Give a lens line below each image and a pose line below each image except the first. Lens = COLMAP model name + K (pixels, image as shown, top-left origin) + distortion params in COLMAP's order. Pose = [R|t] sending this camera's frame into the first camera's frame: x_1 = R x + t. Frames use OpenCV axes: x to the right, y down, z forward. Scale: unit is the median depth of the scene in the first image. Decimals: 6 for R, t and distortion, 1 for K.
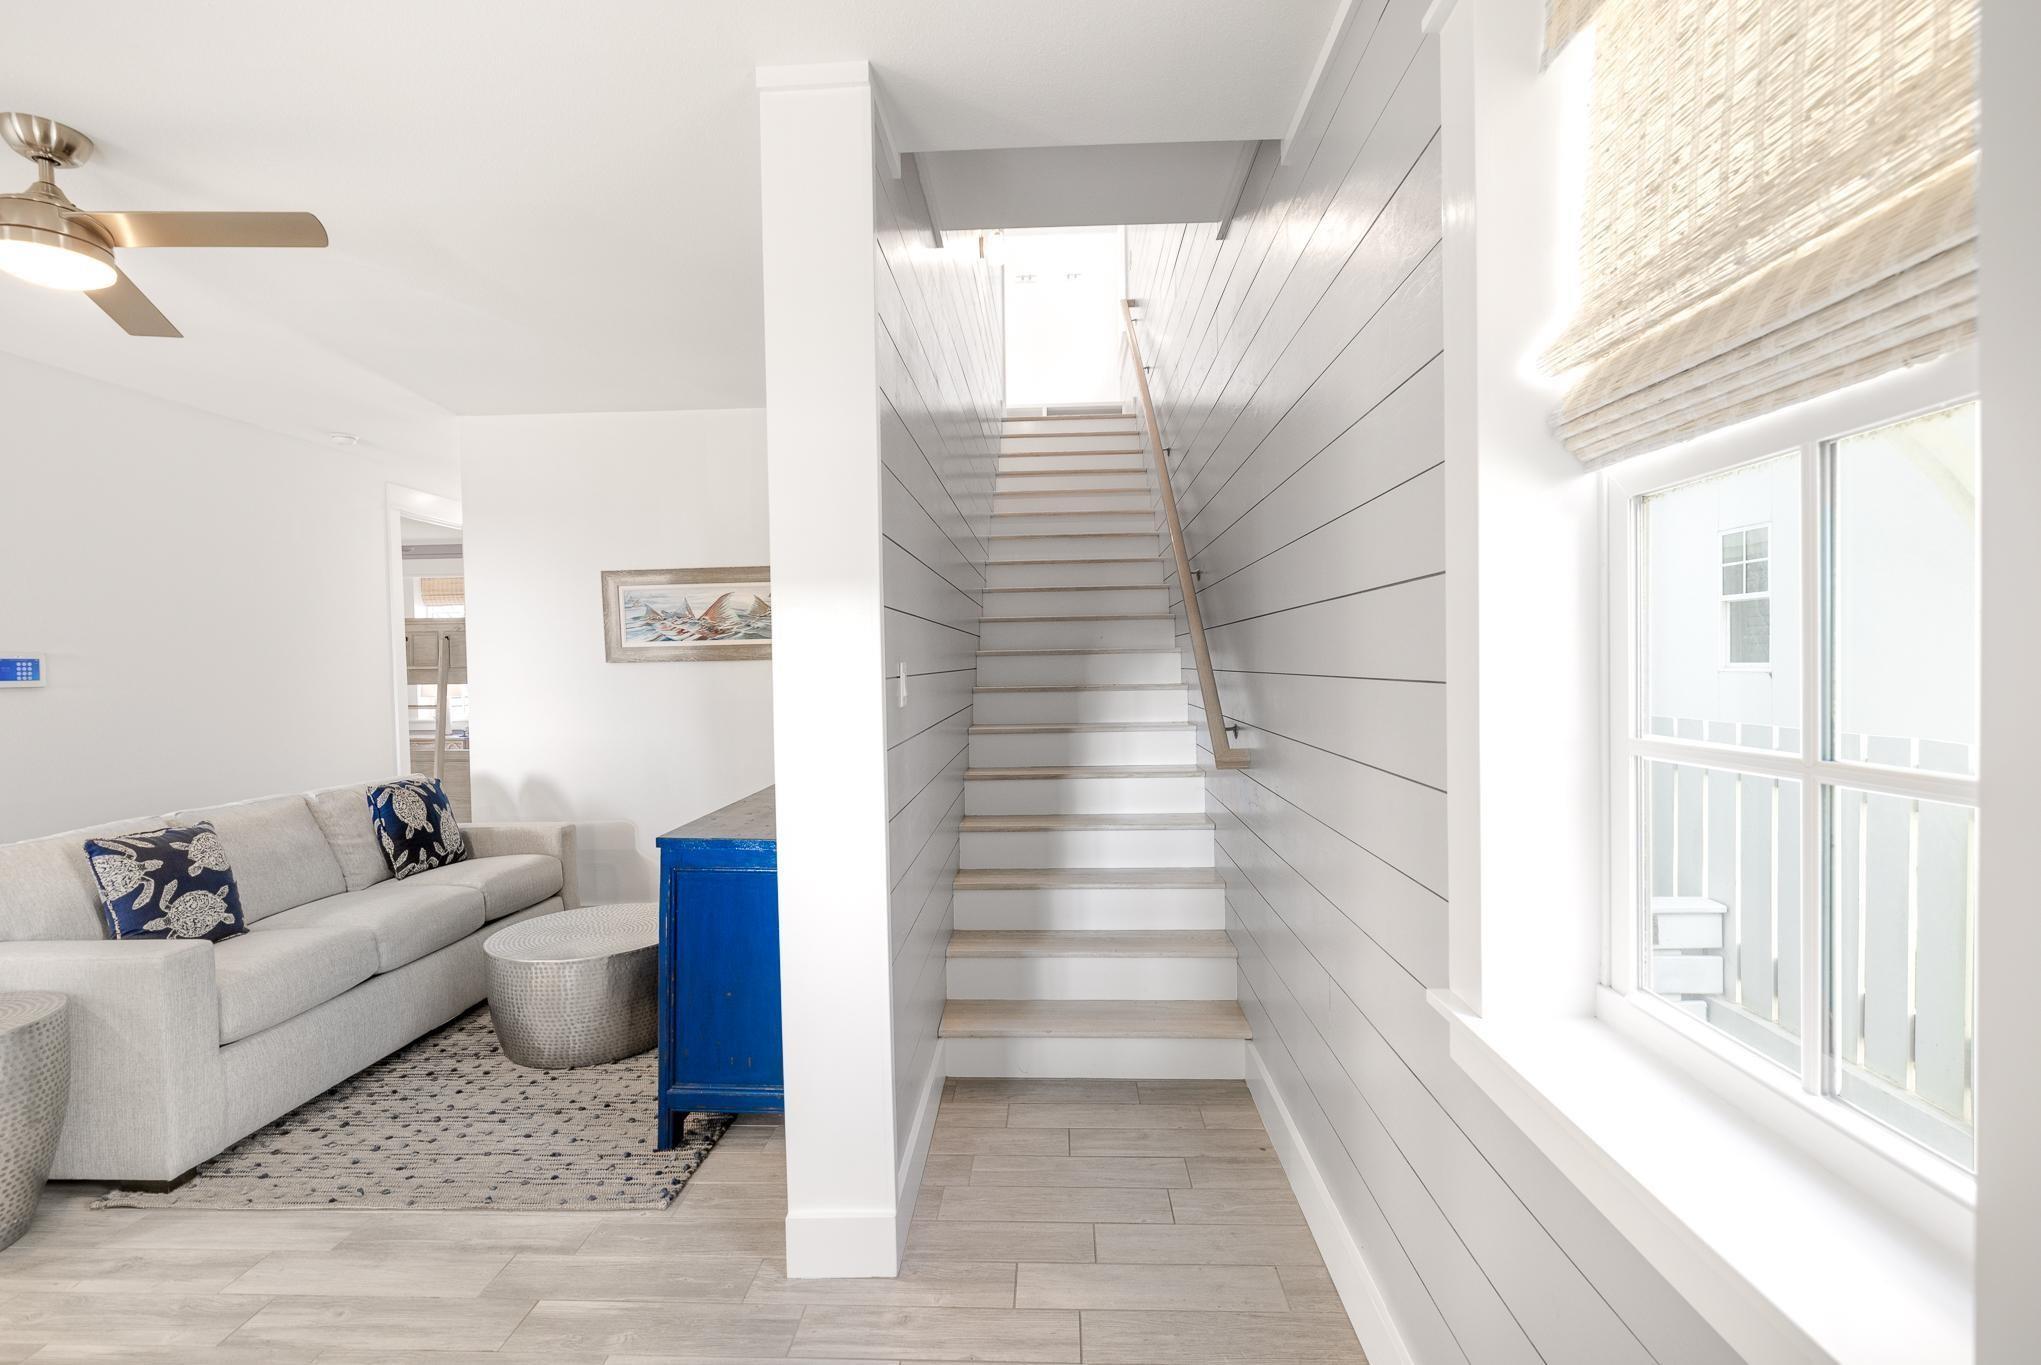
lens RADIAL K [[909.4, 0, 1020.5], [0, 909.4, 682.5], [0, 0, 1]] dist [-0.000375, -0.000157]
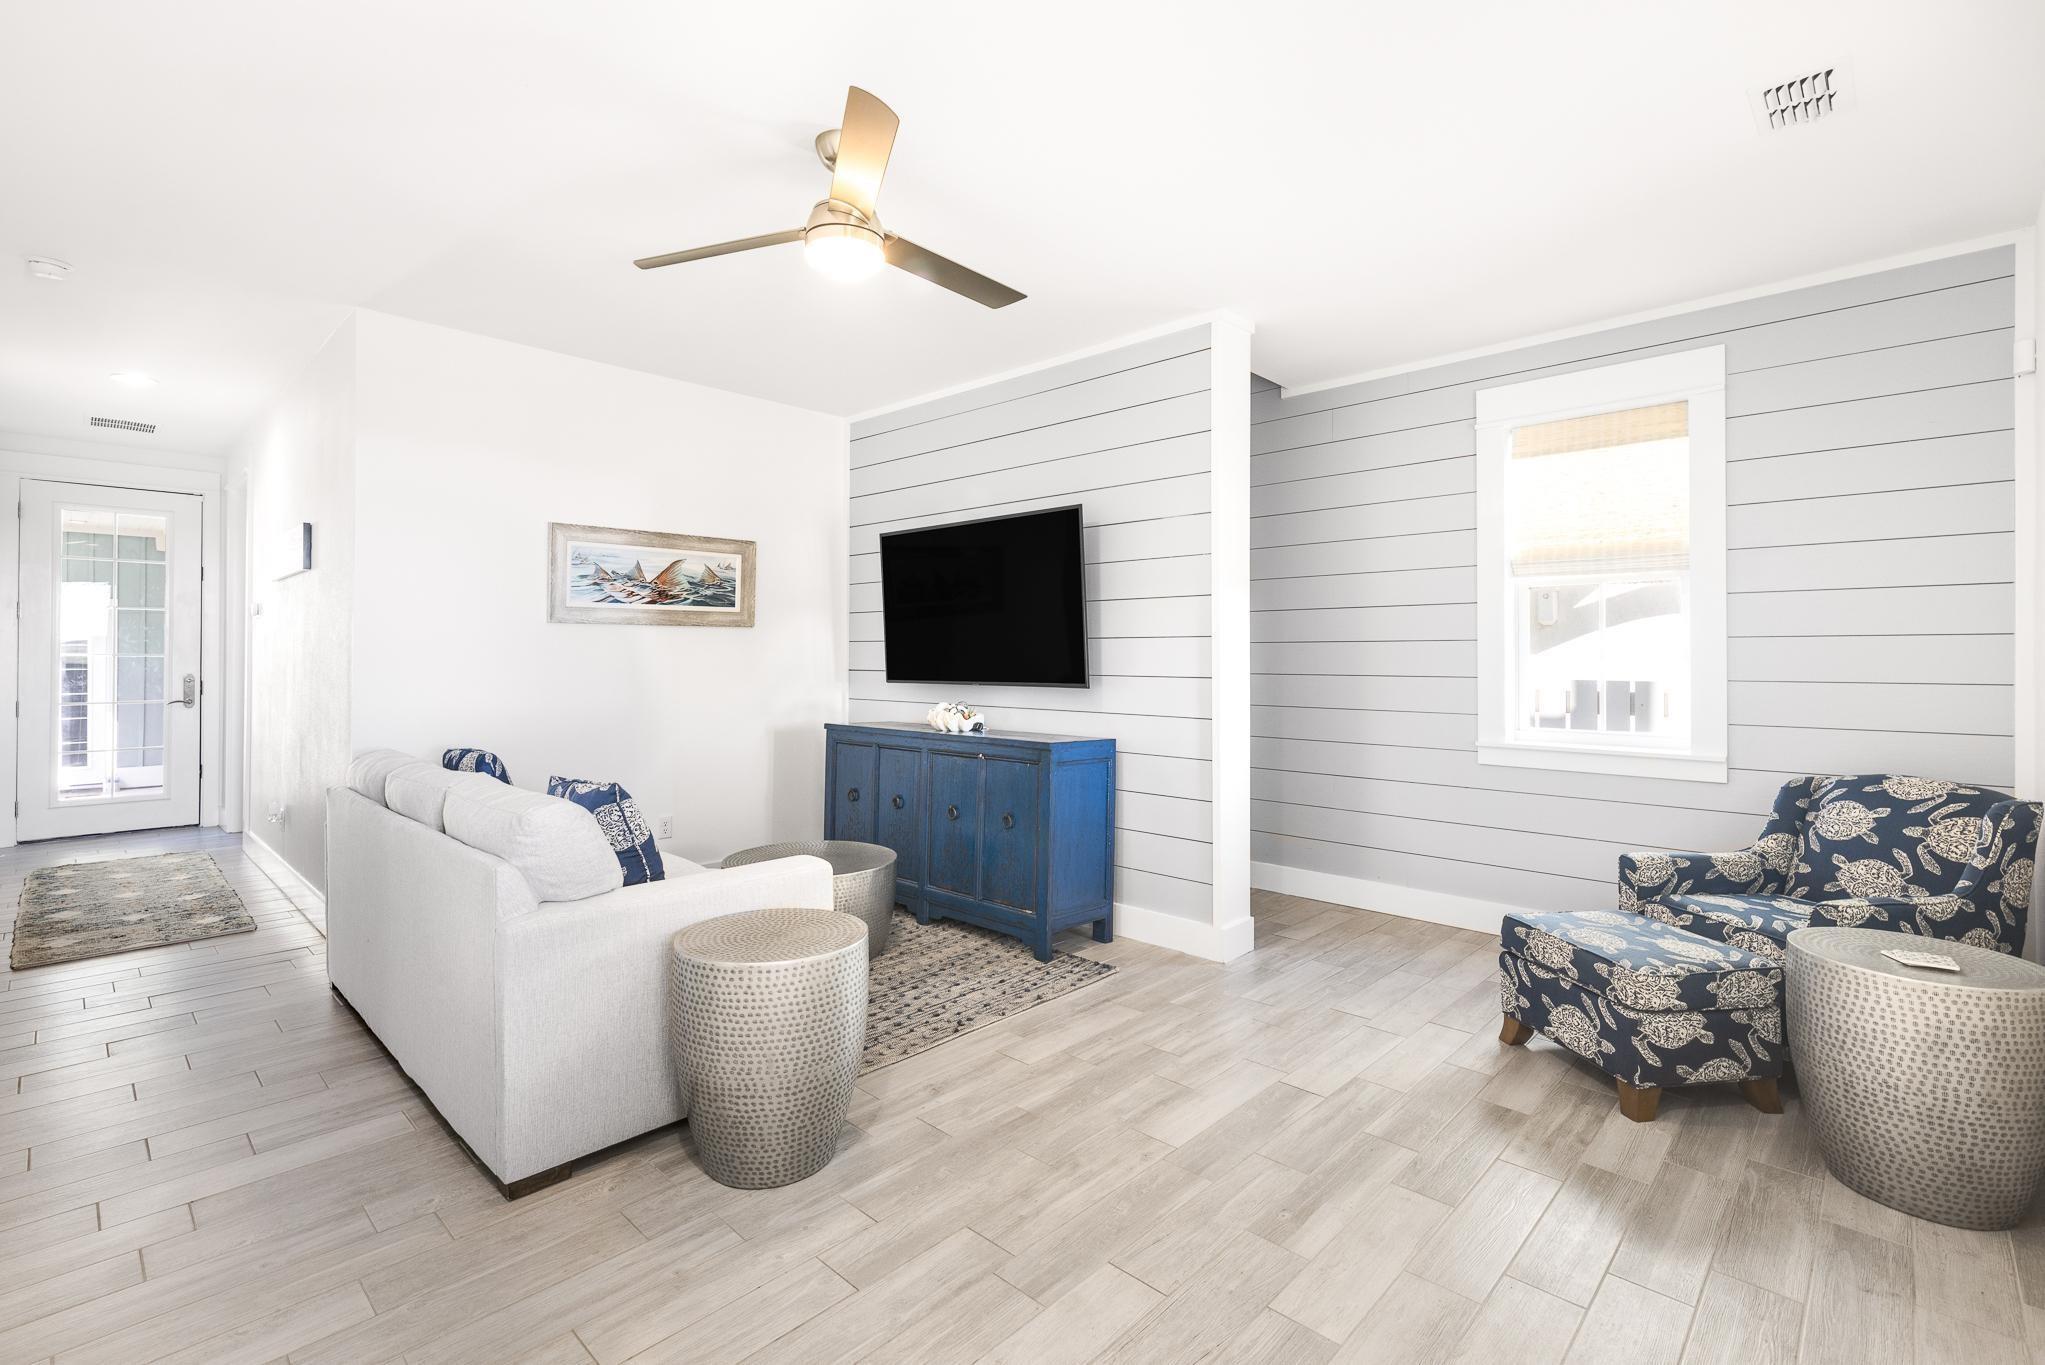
lens RADIAL K [[928.4, 0, 1023.1], [0, 928.4, 653.5], [0, 0, 1]] dist [0.000176, -0.000006]
pose [[0.659981, 0.021862, 0.750964, -0.844458], [0.004307, 0.999450, -0.032882, 0.042452], [-0.751270, 0.024936, 0.659524, 0.029290]]
